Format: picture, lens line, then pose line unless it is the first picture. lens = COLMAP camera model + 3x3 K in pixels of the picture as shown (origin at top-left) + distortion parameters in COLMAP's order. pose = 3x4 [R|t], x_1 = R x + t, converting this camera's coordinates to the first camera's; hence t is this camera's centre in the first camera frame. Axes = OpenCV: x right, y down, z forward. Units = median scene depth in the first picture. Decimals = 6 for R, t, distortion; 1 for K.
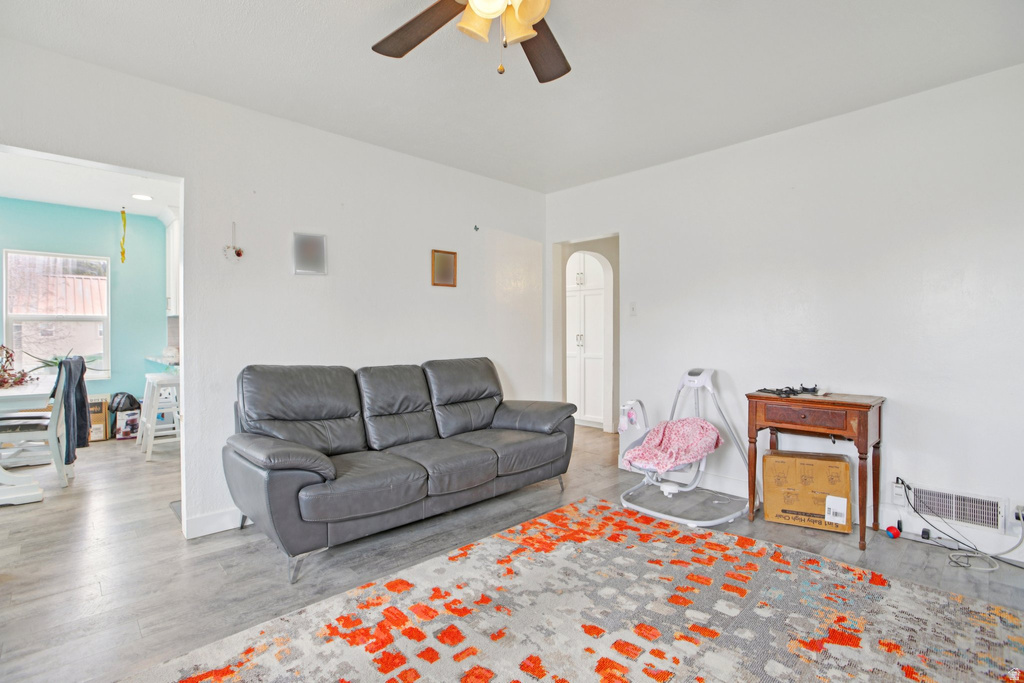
lens RADIAL K [[478.9, 0, 510.0], [0, 478.9, 341.4], [0, 0, 1]] dist [-0.064088, 0.025713]
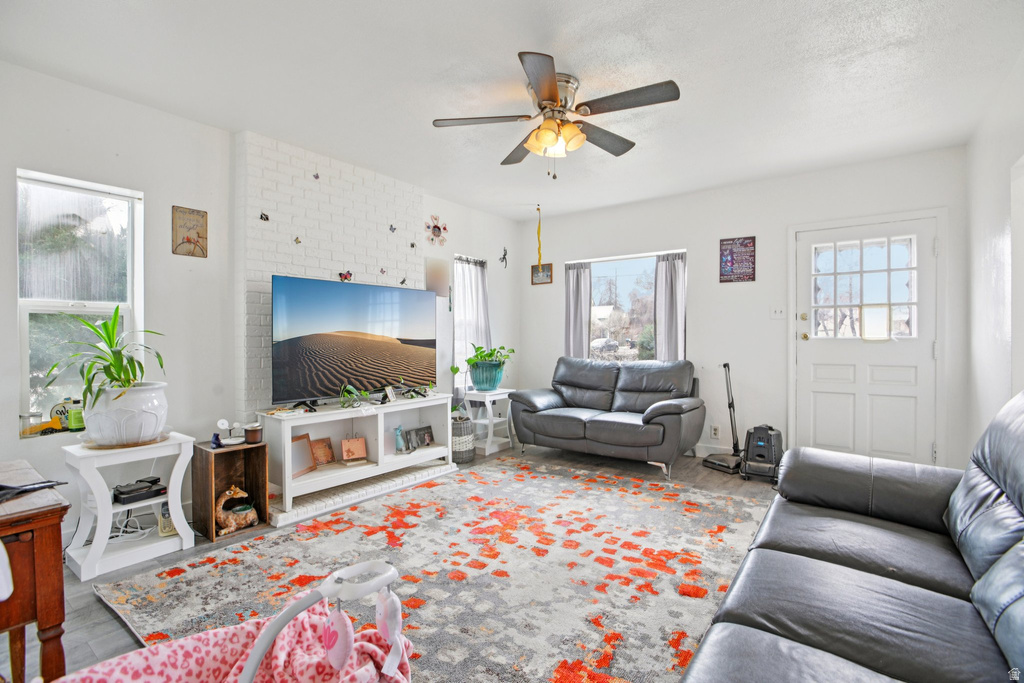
lens RADIAL K [[478.9, 0, 510.0], [0, 478.9, 341.4], [0, 0, 1]] dist [-0.064088, 0.025713]
pose [[-0.986641, 0.007116, -0.162752, 0.315090], [0.003573, 0.999750, 0.022053, -0.028927], [0.162868, 0.021177, -0.986421, 1.995411]]
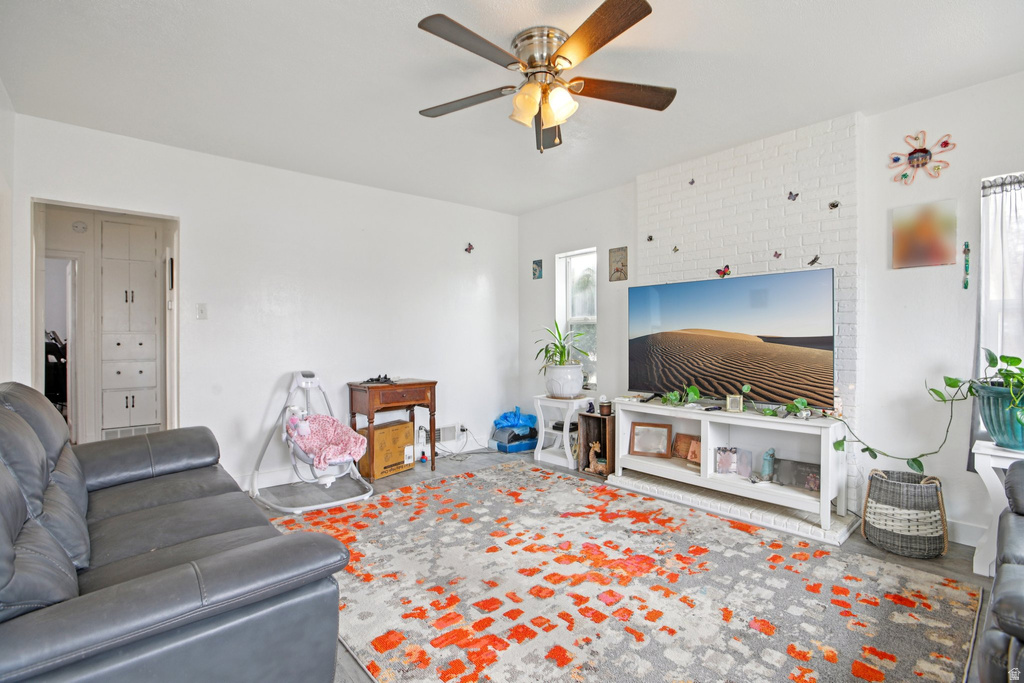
lens RADIAL K [[478.9, 0, 510.0], [0, 478.9, 341.4], [0, 0, 1]] dist [-0.064088, 0.025713]
pose [[0.054652, -0.004815, 0.998494, -1.102634], [0.018051, 0.999830, 0.003834, -0.010879], [-0.998342, 0.017814, 0.054730, 0.766779]]
